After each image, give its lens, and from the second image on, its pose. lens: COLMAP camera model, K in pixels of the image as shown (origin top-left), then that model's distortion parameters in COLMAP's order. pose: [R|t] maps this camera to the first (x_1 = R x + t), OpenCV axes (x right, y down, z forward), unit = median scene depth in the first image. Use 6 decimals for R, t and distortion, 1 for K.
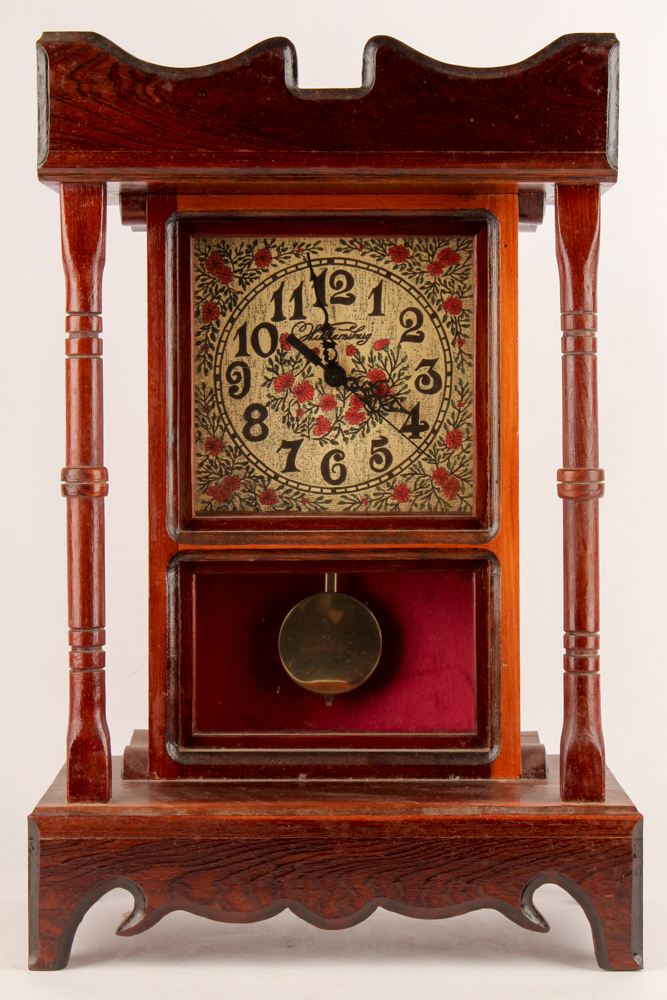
lens RADIAL K [[2417.8, 0, 351.0], [0, 2417.8, 442.0], [0, 0, 1]] dist [0.052213, 0.000000]
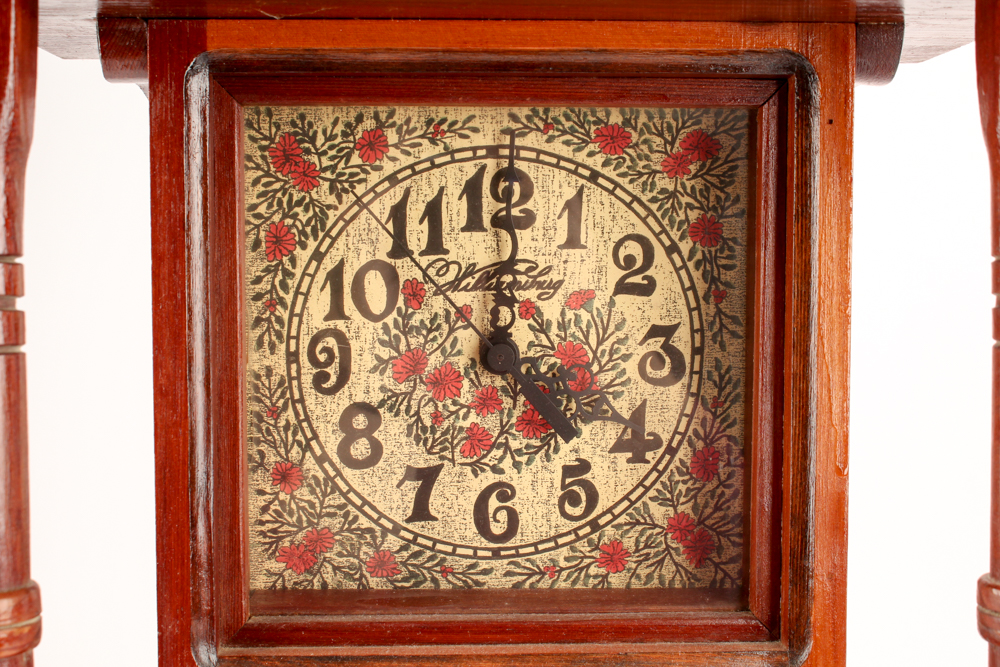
lens RADIAL K [[1672.7, 0, 478.0], [0, 1672.7, 406.3], [0, 0, 1]] dist [-0.035258, 0.000000]
pose [[0.999755, 0.000468, 0.022134, -0.020316], [-0.001868, 0.997996, 0.063244, -0.039997], [-0.022060, -0.063270, 0.997753, 0.605512]]
